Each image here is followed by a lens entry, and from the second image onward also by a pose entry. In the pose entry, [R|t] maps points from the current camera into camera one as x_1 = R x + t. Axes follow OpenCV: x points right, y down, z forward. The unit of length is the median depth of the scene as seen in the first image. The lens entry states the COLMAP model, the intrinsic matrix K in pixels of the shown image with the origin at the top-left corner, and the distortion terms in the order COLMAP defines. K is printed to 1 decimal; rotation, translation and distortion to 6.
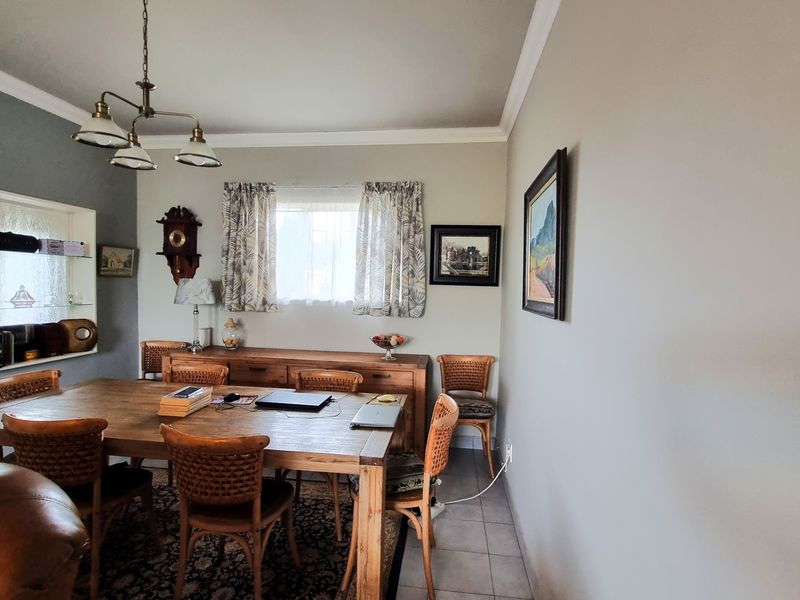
lens RADIAL K [[417.7, 0, 397.0], [0, 417.7, 303.7], [0, 0, 1]] dist [0.007476, 0.000856]
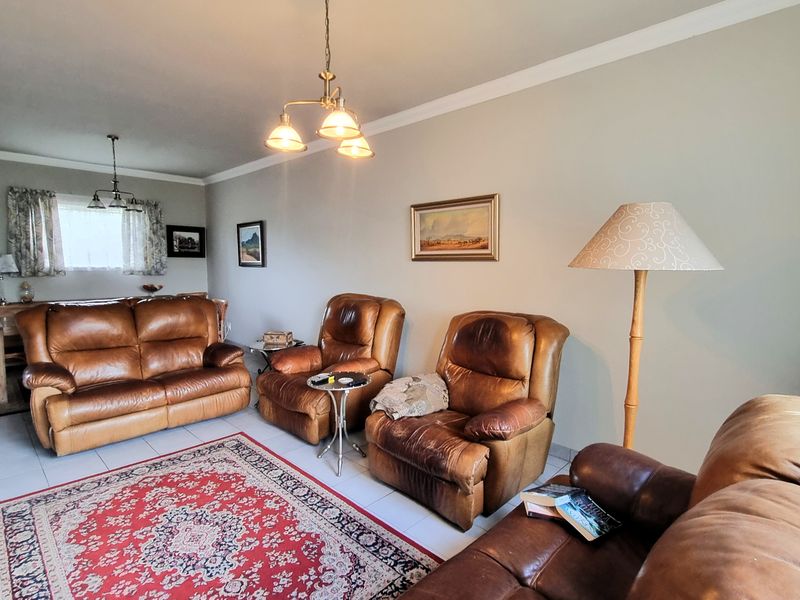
lens RADIAL K [[417.7, 0, 397.0], [0, 417.7, 303.7], [0, 0, 1]] dist [0.007476, 0.000856]
pose [[0.607933, -0.097953, 0.787923, -0.796618], [0.040532, 0.994896, 0.092411, 0.029731], [-0.792953, -0.024243, 0.608801, -0.951354]]
